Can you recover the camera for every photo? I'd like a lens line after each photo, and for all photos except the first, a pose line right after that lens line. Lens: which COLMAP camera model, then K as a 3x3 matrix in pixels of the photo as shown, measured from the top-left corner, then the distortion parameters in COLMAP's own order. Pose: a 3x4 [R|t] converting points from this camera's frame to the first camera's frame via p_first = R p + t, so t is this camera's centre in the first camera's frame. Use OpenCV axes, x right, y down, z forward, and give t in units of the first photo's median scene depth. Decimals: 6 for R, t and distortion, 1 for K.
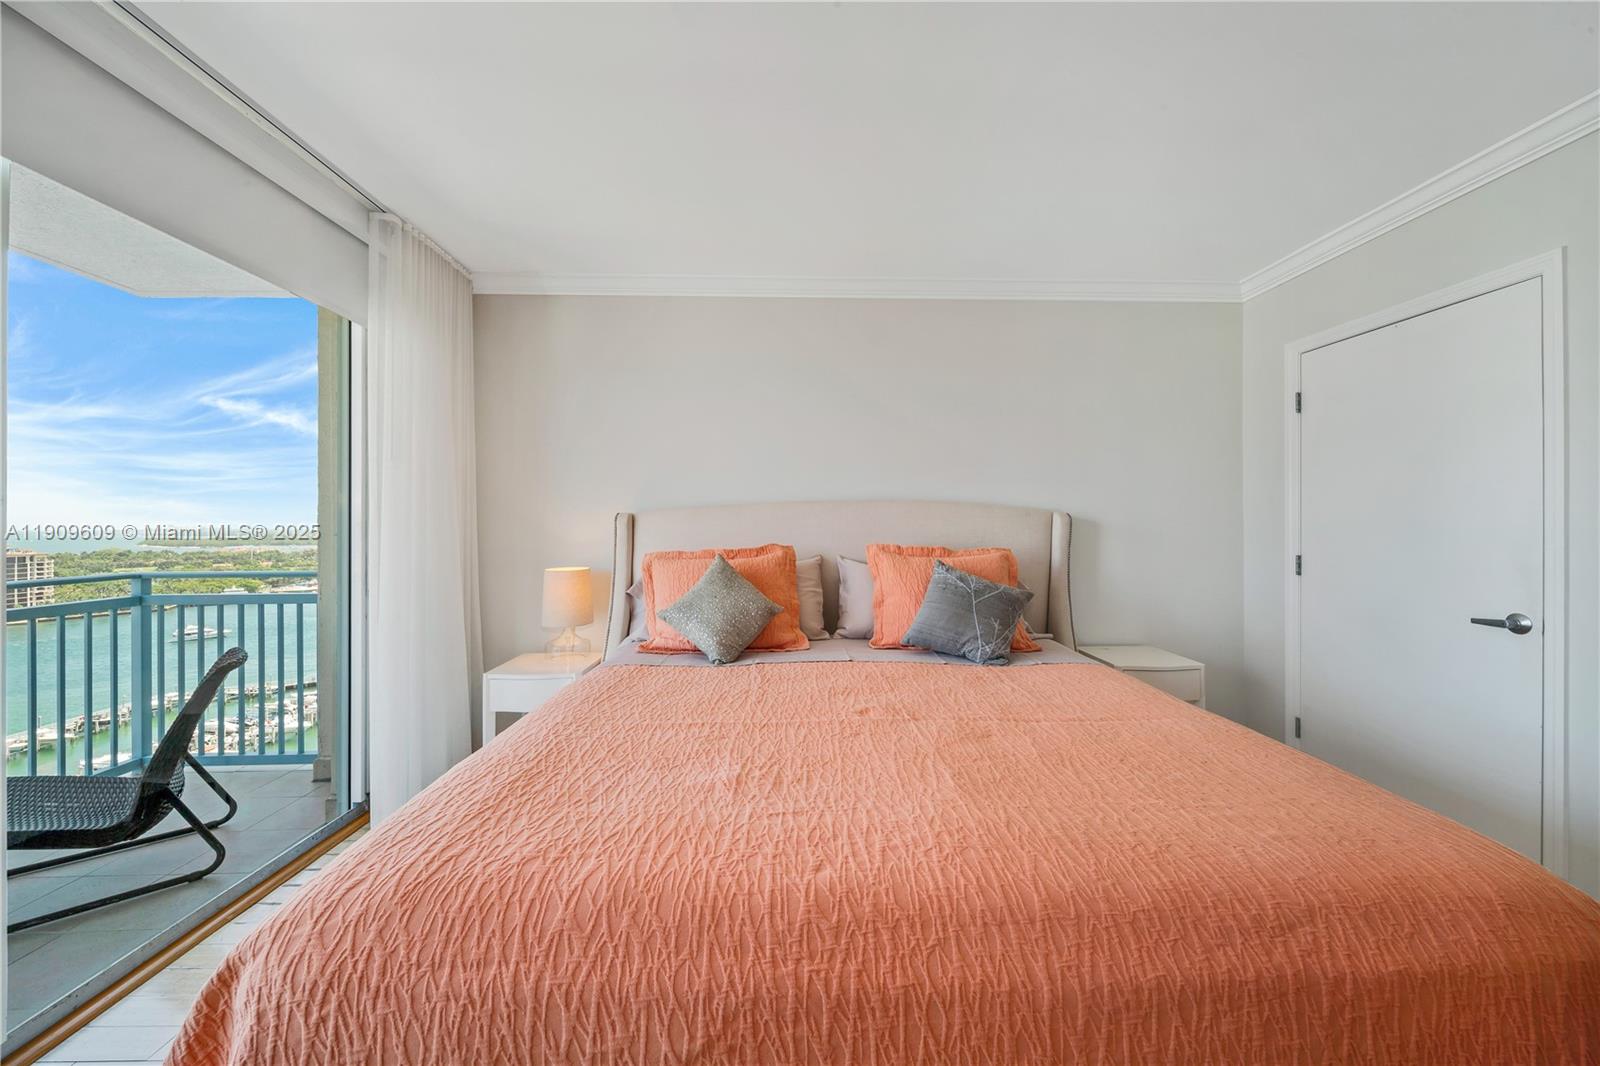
lens RADIAL K [[572.5, 0, 801.5], [0, 572.5, 527.7], [0, 0, 1]] dist [-0.002723, -0.000097]
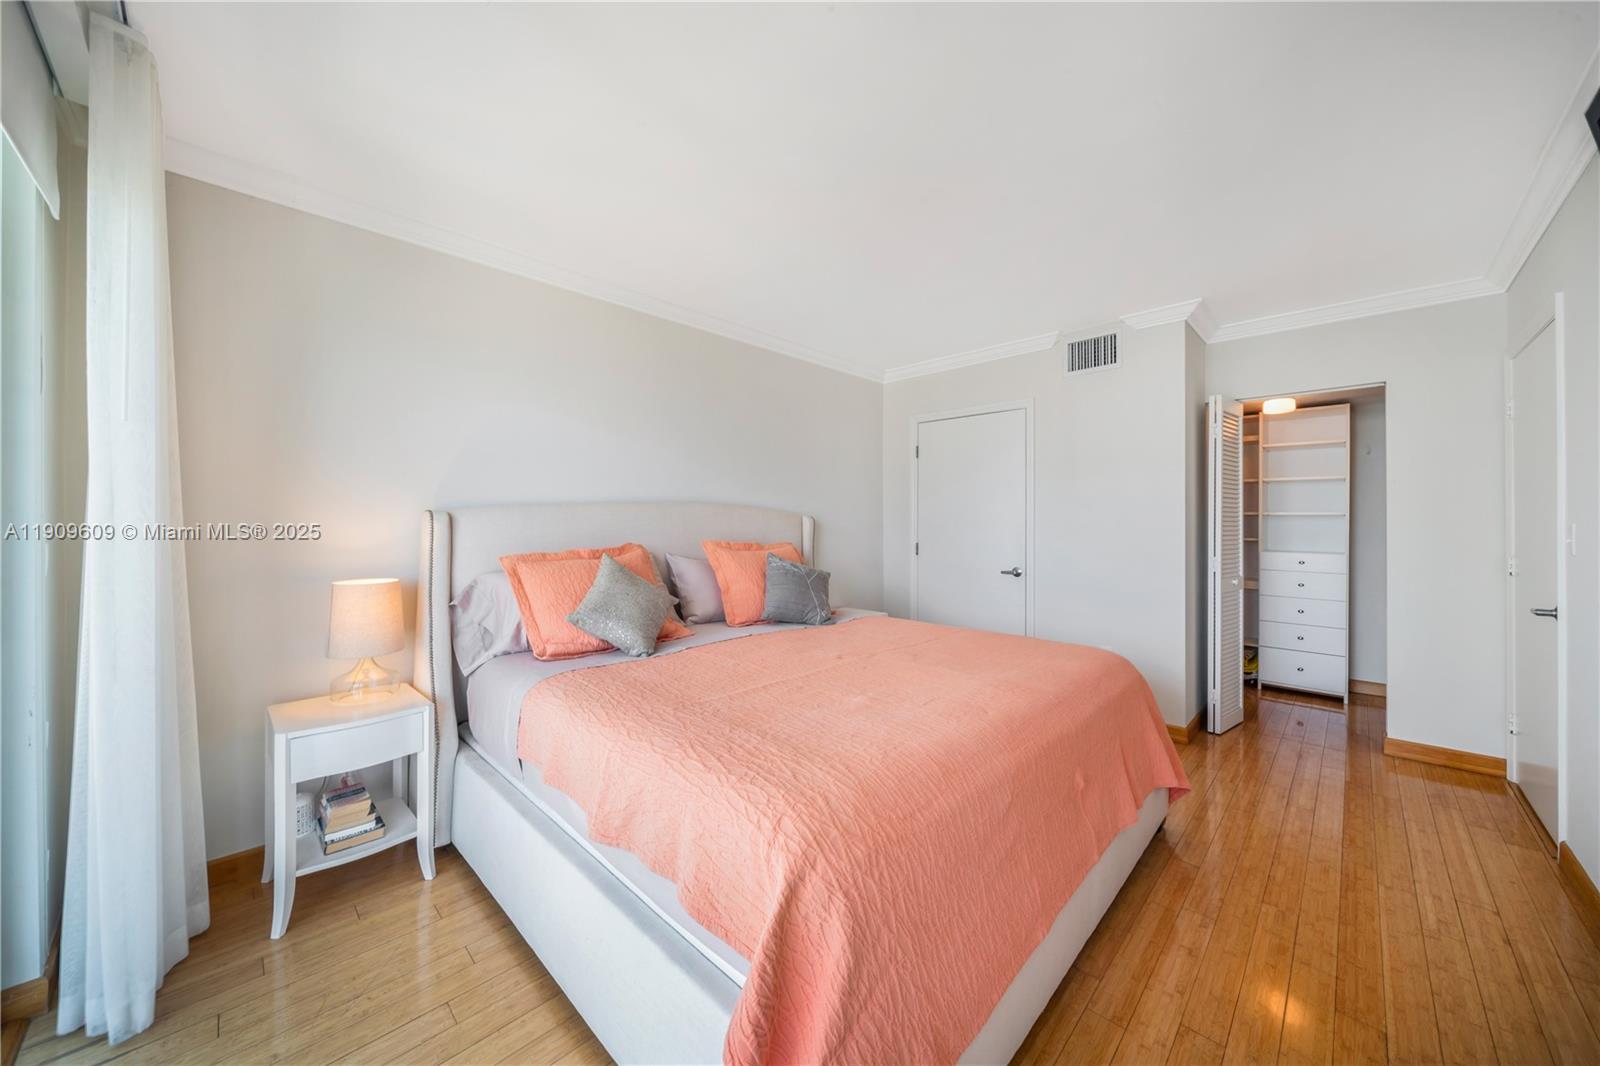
lens RADIAL K [[572.5, 0, 801.5], [0, 572.5, 527.7], [0, 0, 1]] dist [-0.002723, -0.000097]
pose [[0.714429, -0.002764, 0.699703, -0.626091], [0.002501, 0.999996, 0.001396, 0.000010], [-0.699704, 0.000752, 0.714433, 0.038900]]
